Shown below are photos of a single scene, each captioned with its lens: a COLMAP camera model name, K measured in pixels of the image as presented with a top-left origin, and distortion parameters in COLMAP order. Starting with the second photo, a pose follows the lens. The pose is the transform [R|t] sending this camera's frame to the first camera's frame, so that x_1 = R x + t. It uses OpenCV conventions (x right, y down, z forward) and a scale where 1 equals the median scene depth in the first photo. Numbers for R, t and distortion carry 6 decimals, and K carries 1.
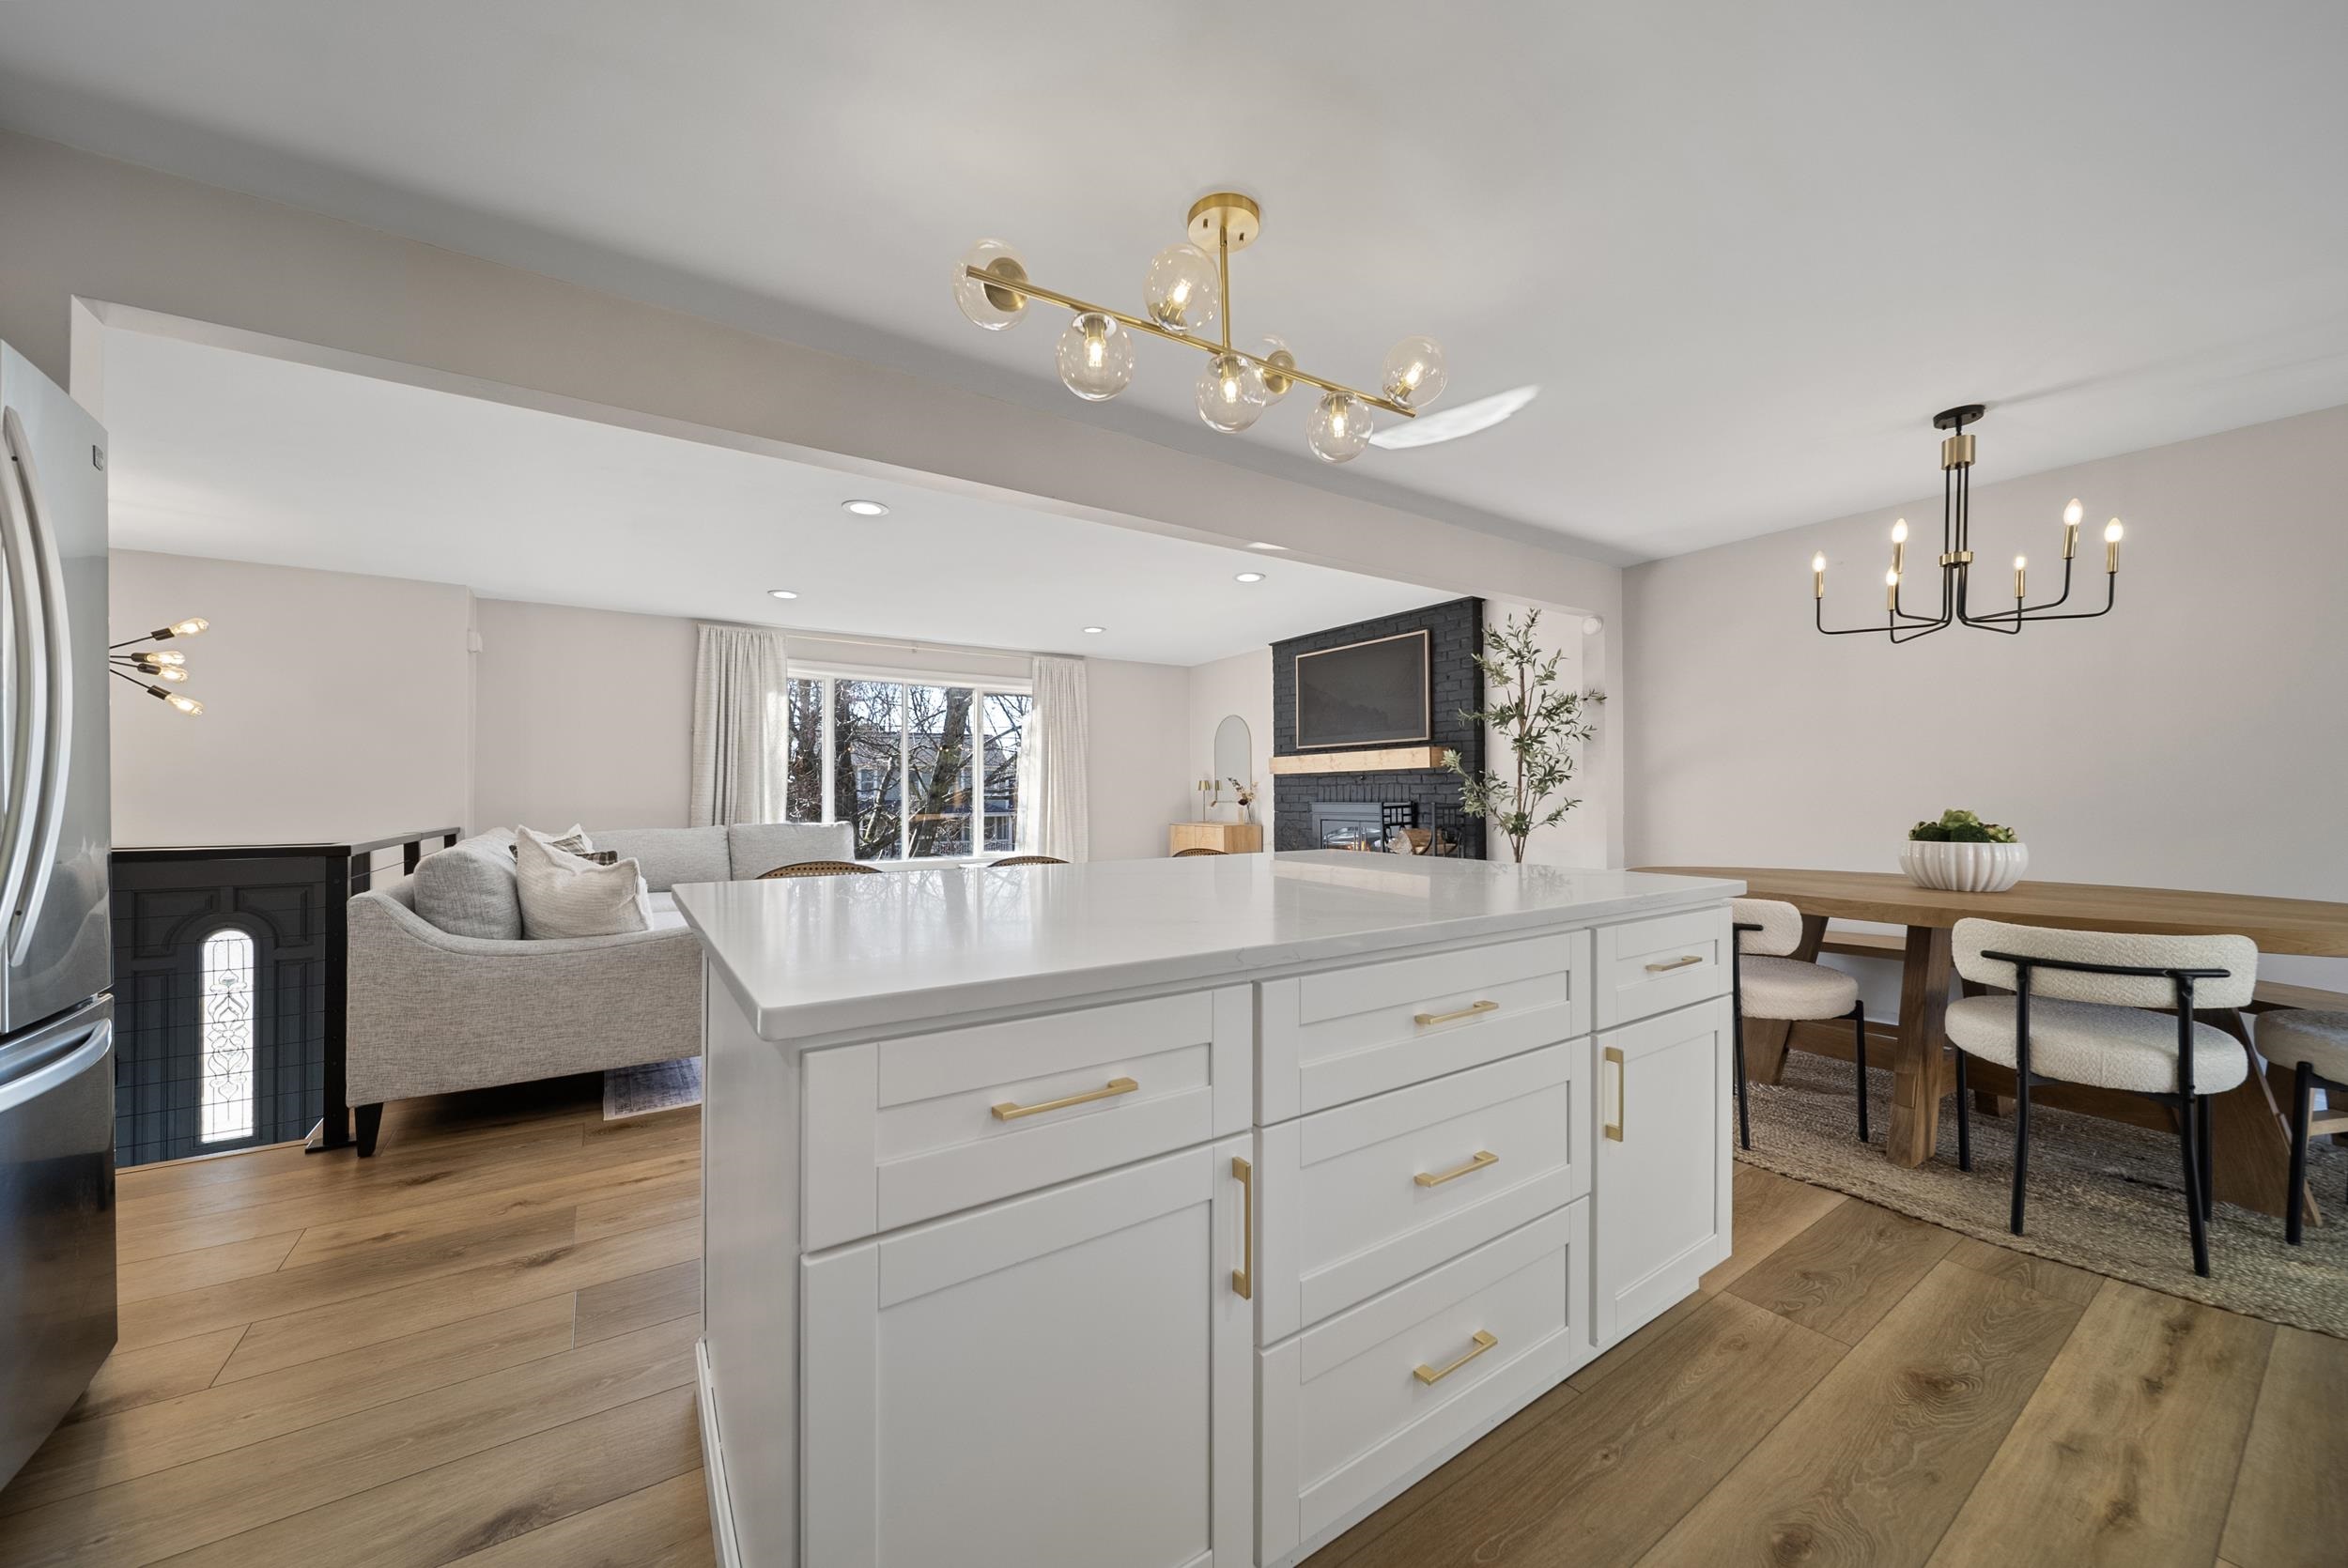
lens RADIAL K [[842.8, 0, 1165.6], [0, 842.8, 791.0], [0, 0, 1]] dist [-0.000924, -0.002219]
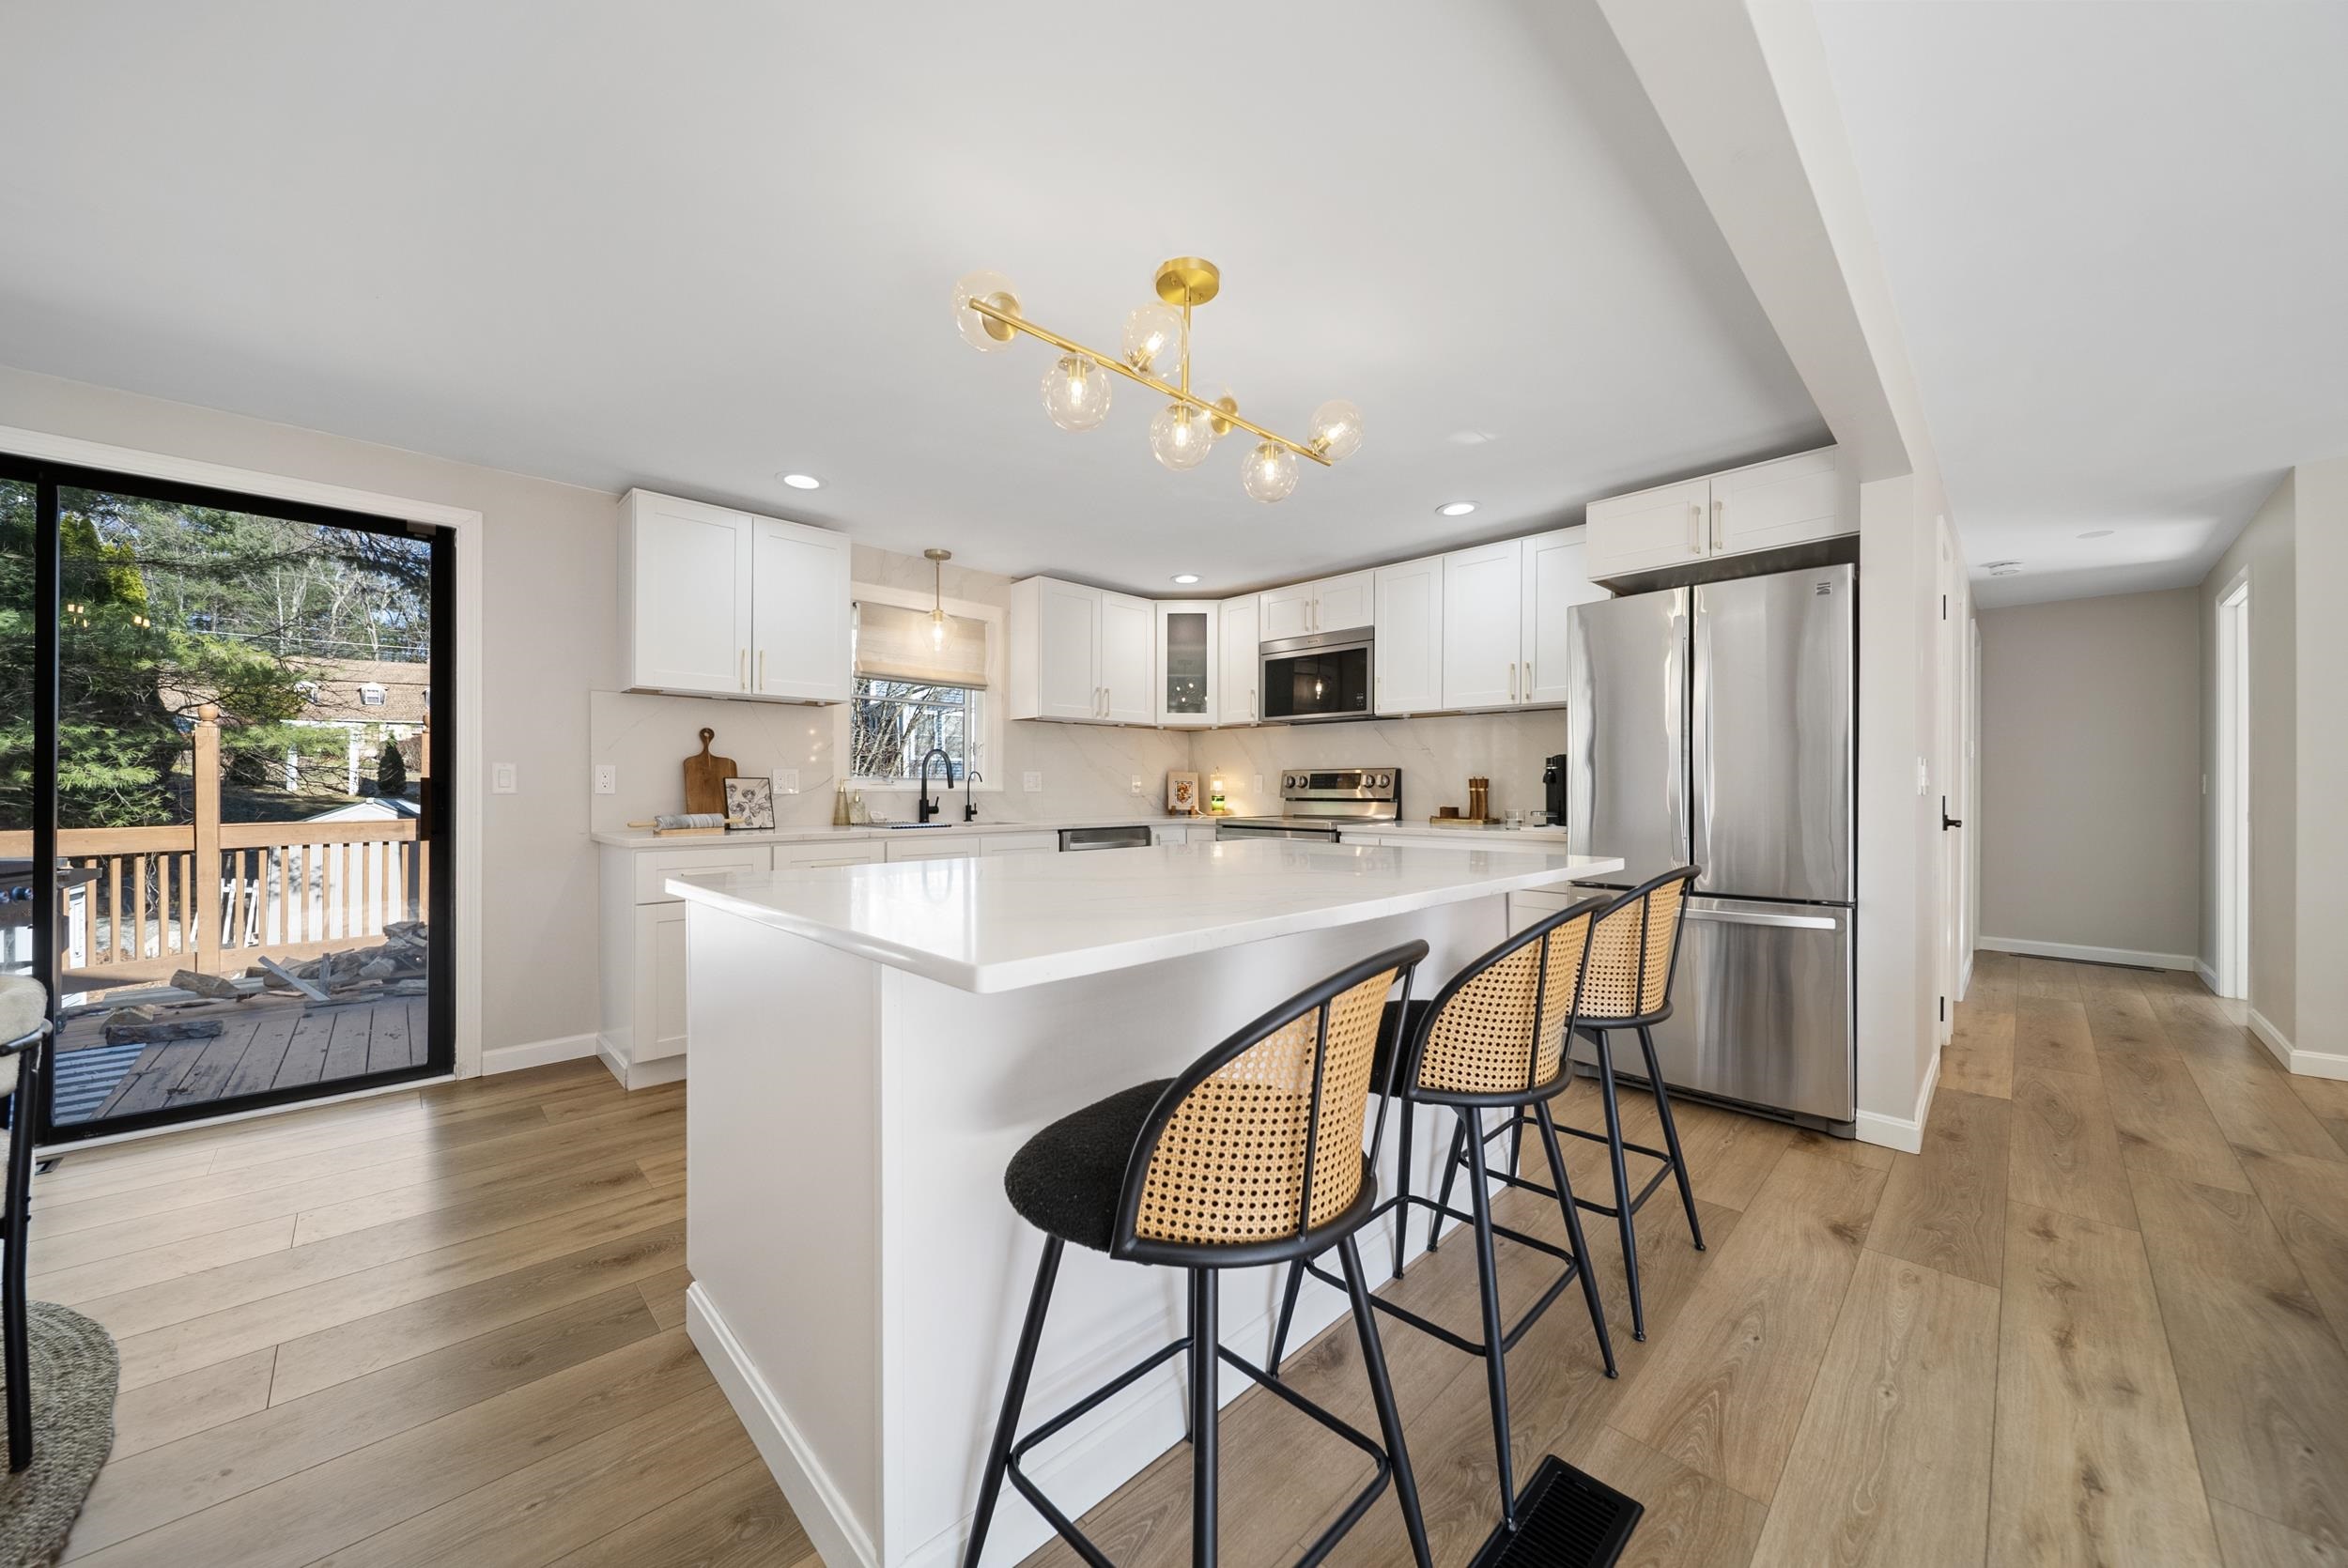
lens RADIAL K [[839.9, 0, 1161.6], [0, 839.9, 788.2], [0, 0, 1]] dist [-0.001137, -0.000182]
pose [[-0.983354, 0.004545, -0.181643, 0.125130], [0.006359, 0.999936, -0.009406, 0.006990], [0.181589, -0.010405, -0.983320, 0.861953]]
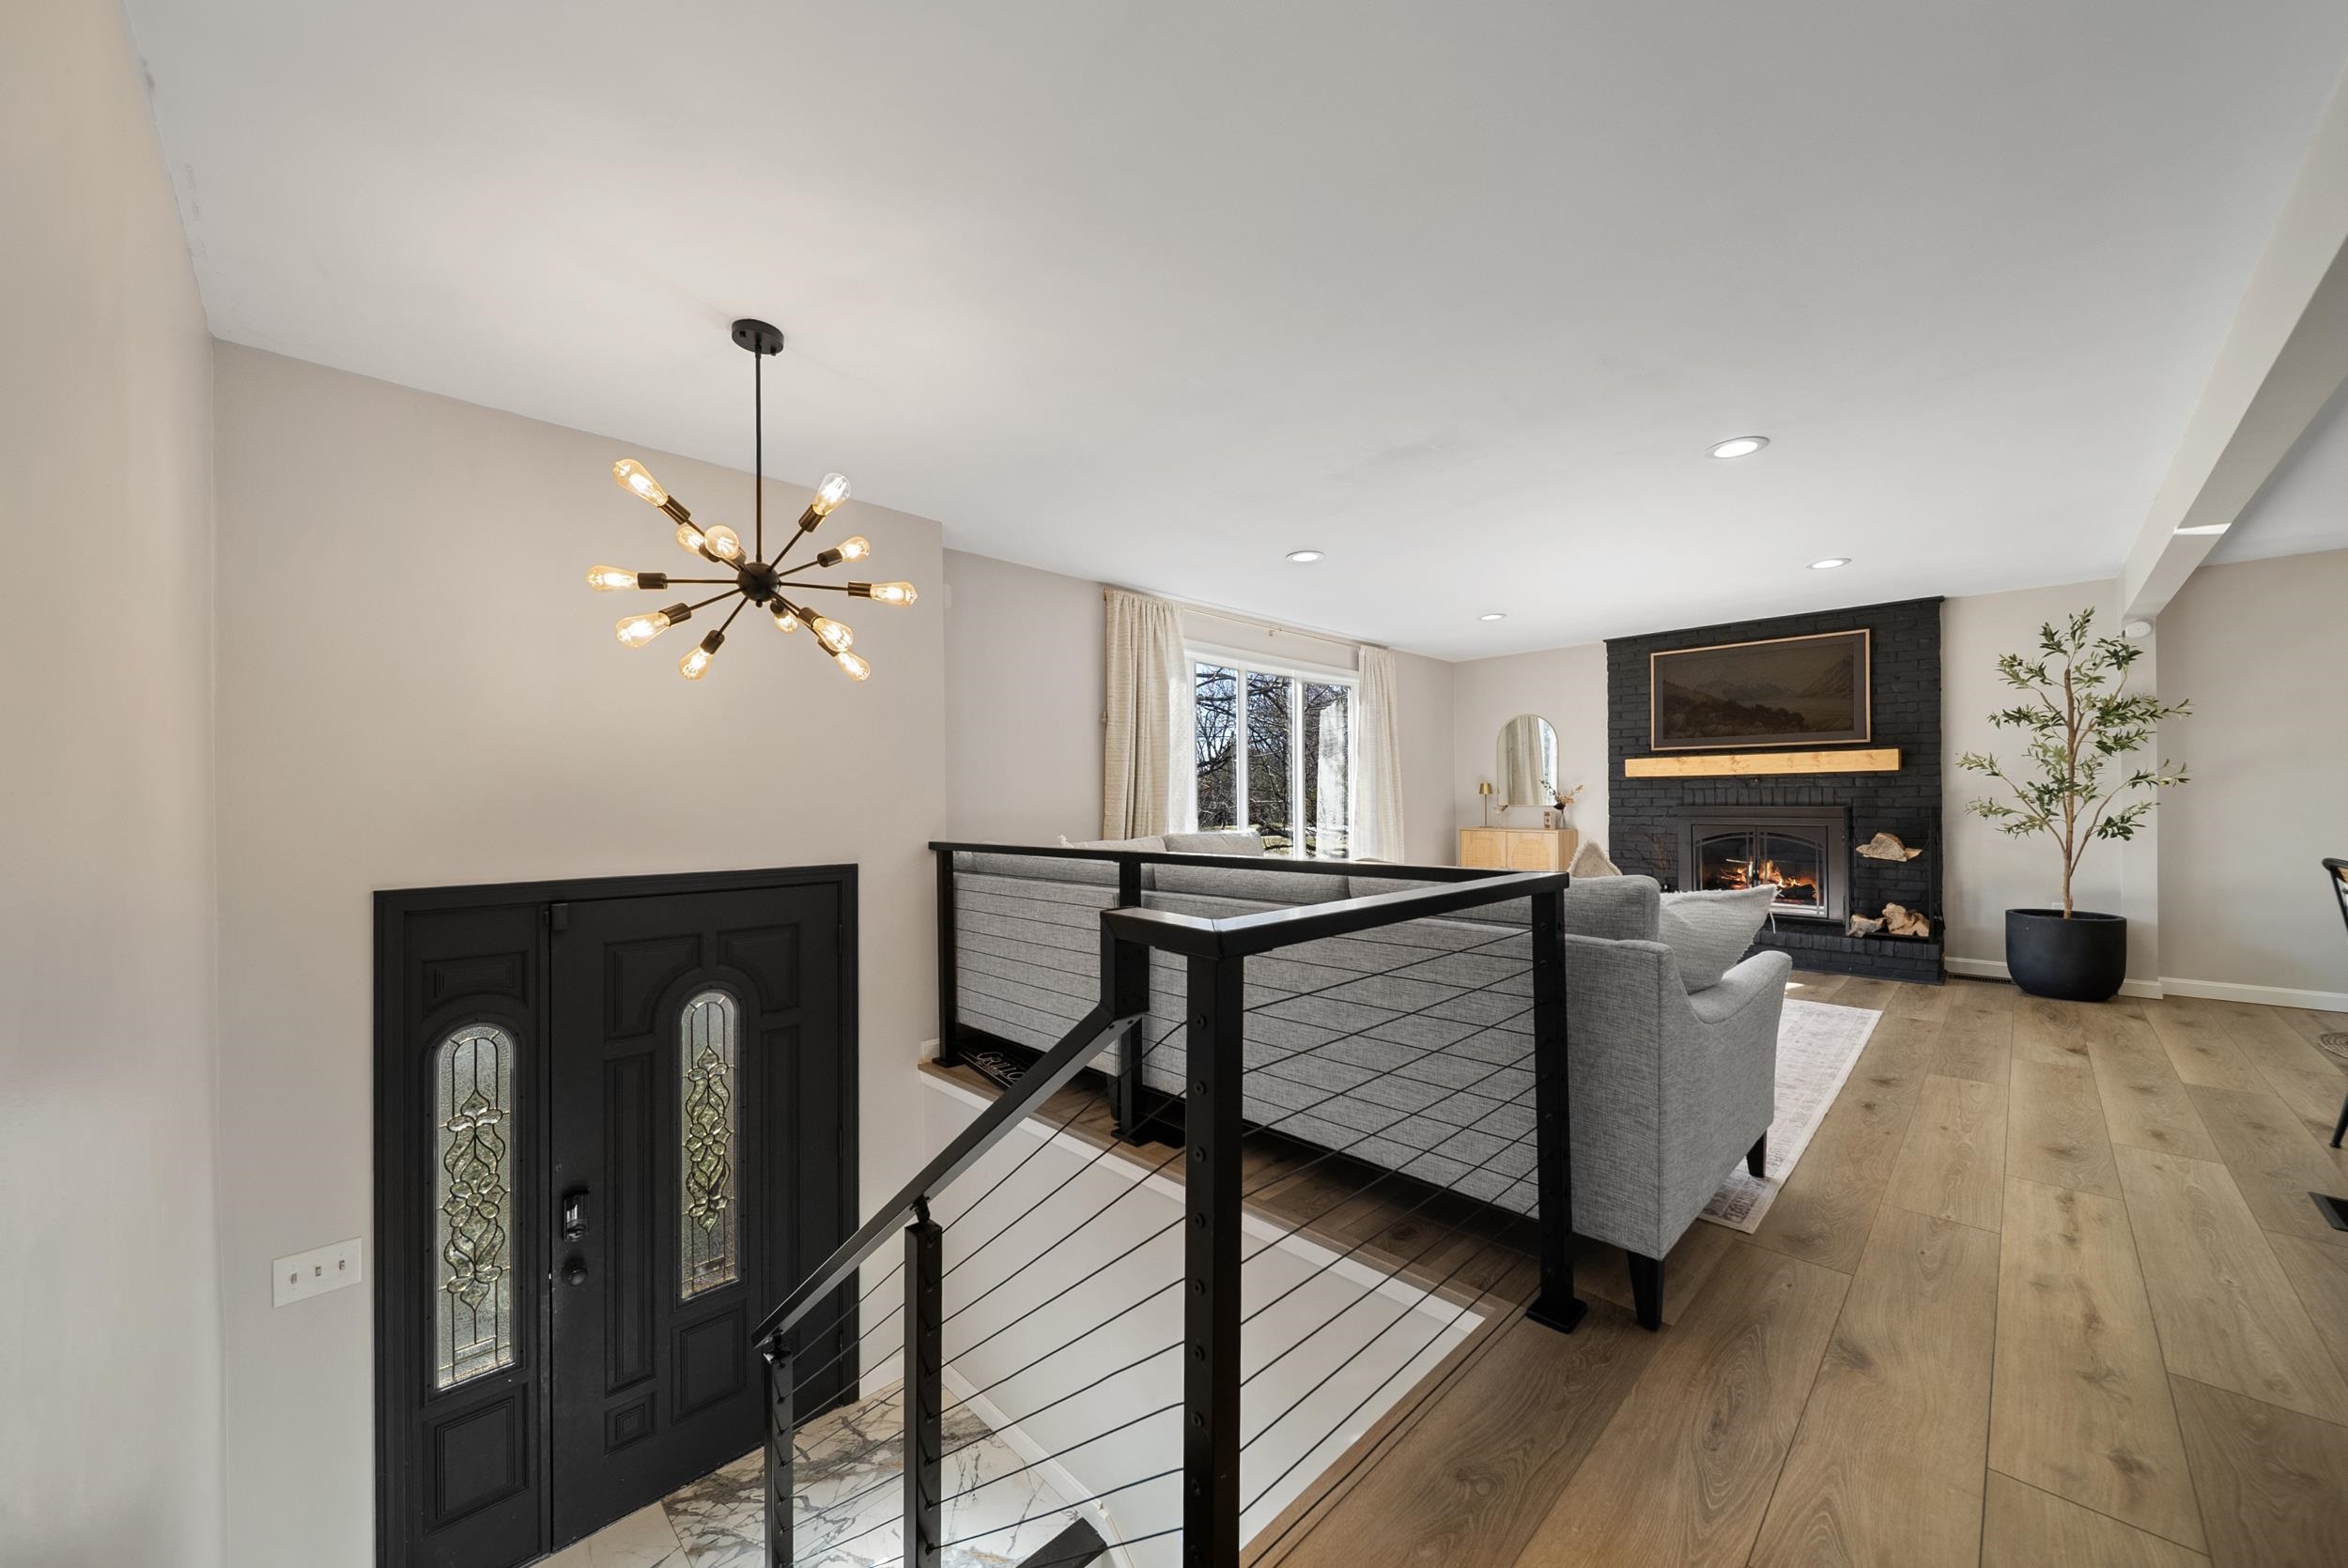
lens RADIAL K [[842.8, 0, 1165.6], [0, 842.8, 791.0], [0, 0, 1]] dist [-0.000924, -0.002219]
pose [[0.982501, 0.001510, 0.186253, -0.869524], [-0.000596, 0.999988, -0.004964, 0.002701], [-0.186258, 0.004766, 0.982489, 0.239769]]
